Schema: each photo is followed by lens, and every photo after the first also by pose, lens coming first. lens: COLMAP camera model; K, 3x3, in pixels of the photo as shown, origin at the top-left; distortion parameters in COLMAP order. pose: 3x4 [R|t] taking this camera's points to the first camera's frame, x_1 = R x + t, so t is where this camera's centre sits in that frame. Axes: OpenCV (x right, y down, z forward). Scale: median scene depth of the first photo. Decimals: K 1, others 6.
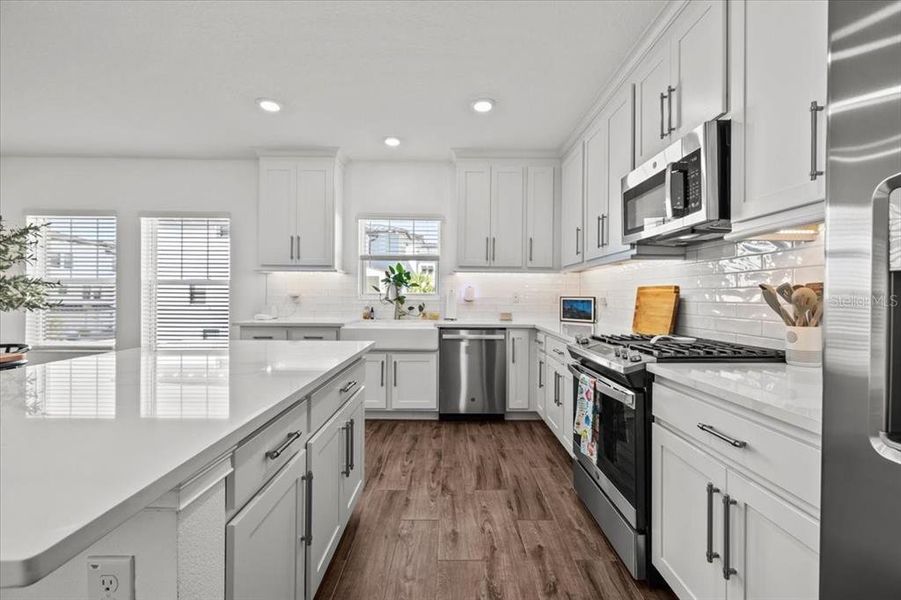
lens RADIAL K [[378.1, 0, 451.3], [0, 378.1, 295.2], [0, 0, 1]] dist [-0.002714, -0.000052]
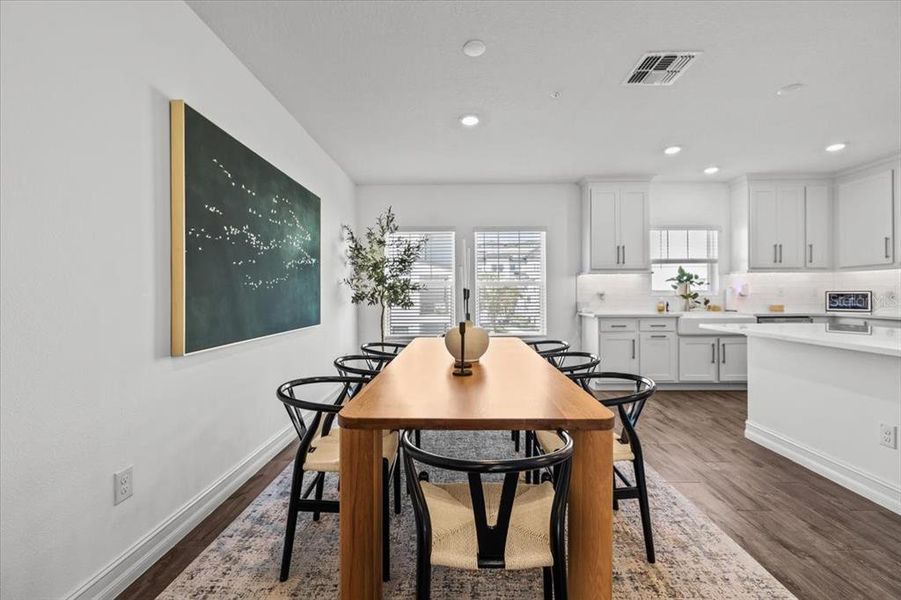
lens RADIAL K [[378.1, 0, 451.3], [0, 378.1, 295.2], [0, 0, 1]] dist [-0.002714, -0.000052]
pose [[0.999792, -0.013922, -0.014894, -0.954731], [0.014010, 0.999885, 0.005803, -0.007609], [0.014811, -0.006010, 0.999872, -0.258595]]
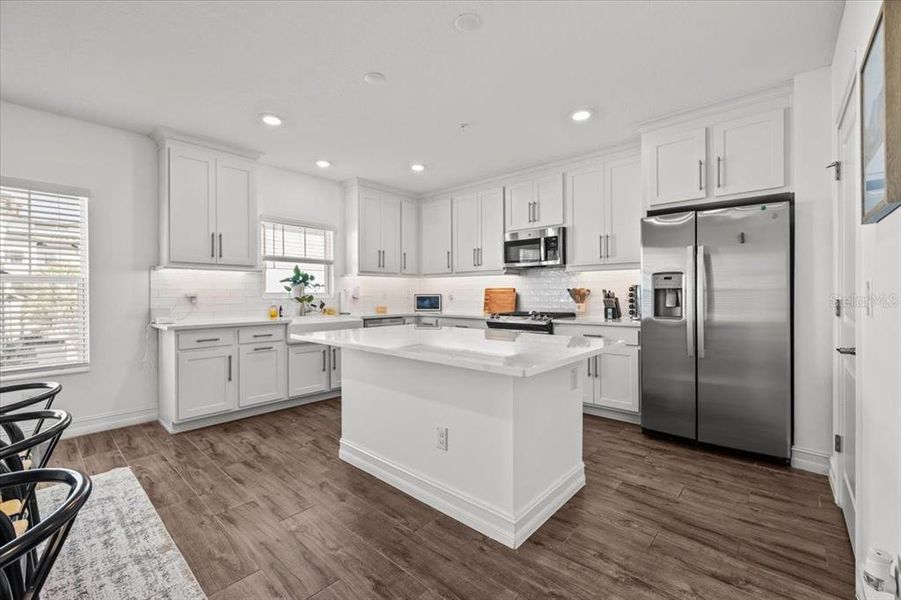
lens RADIAL K [[378.1, 0, 451.3], [0, 378.1, 295.2], [0, 0, 1]] dist [-0.002714, -0.000052]
pose [[0.671066, -0.011797, 0.741304, -0.721478], [0.007178, 0.999930, 0.009415, -0.005174], [-0.741363, -0.000997, 0.671104, -0.078203]]
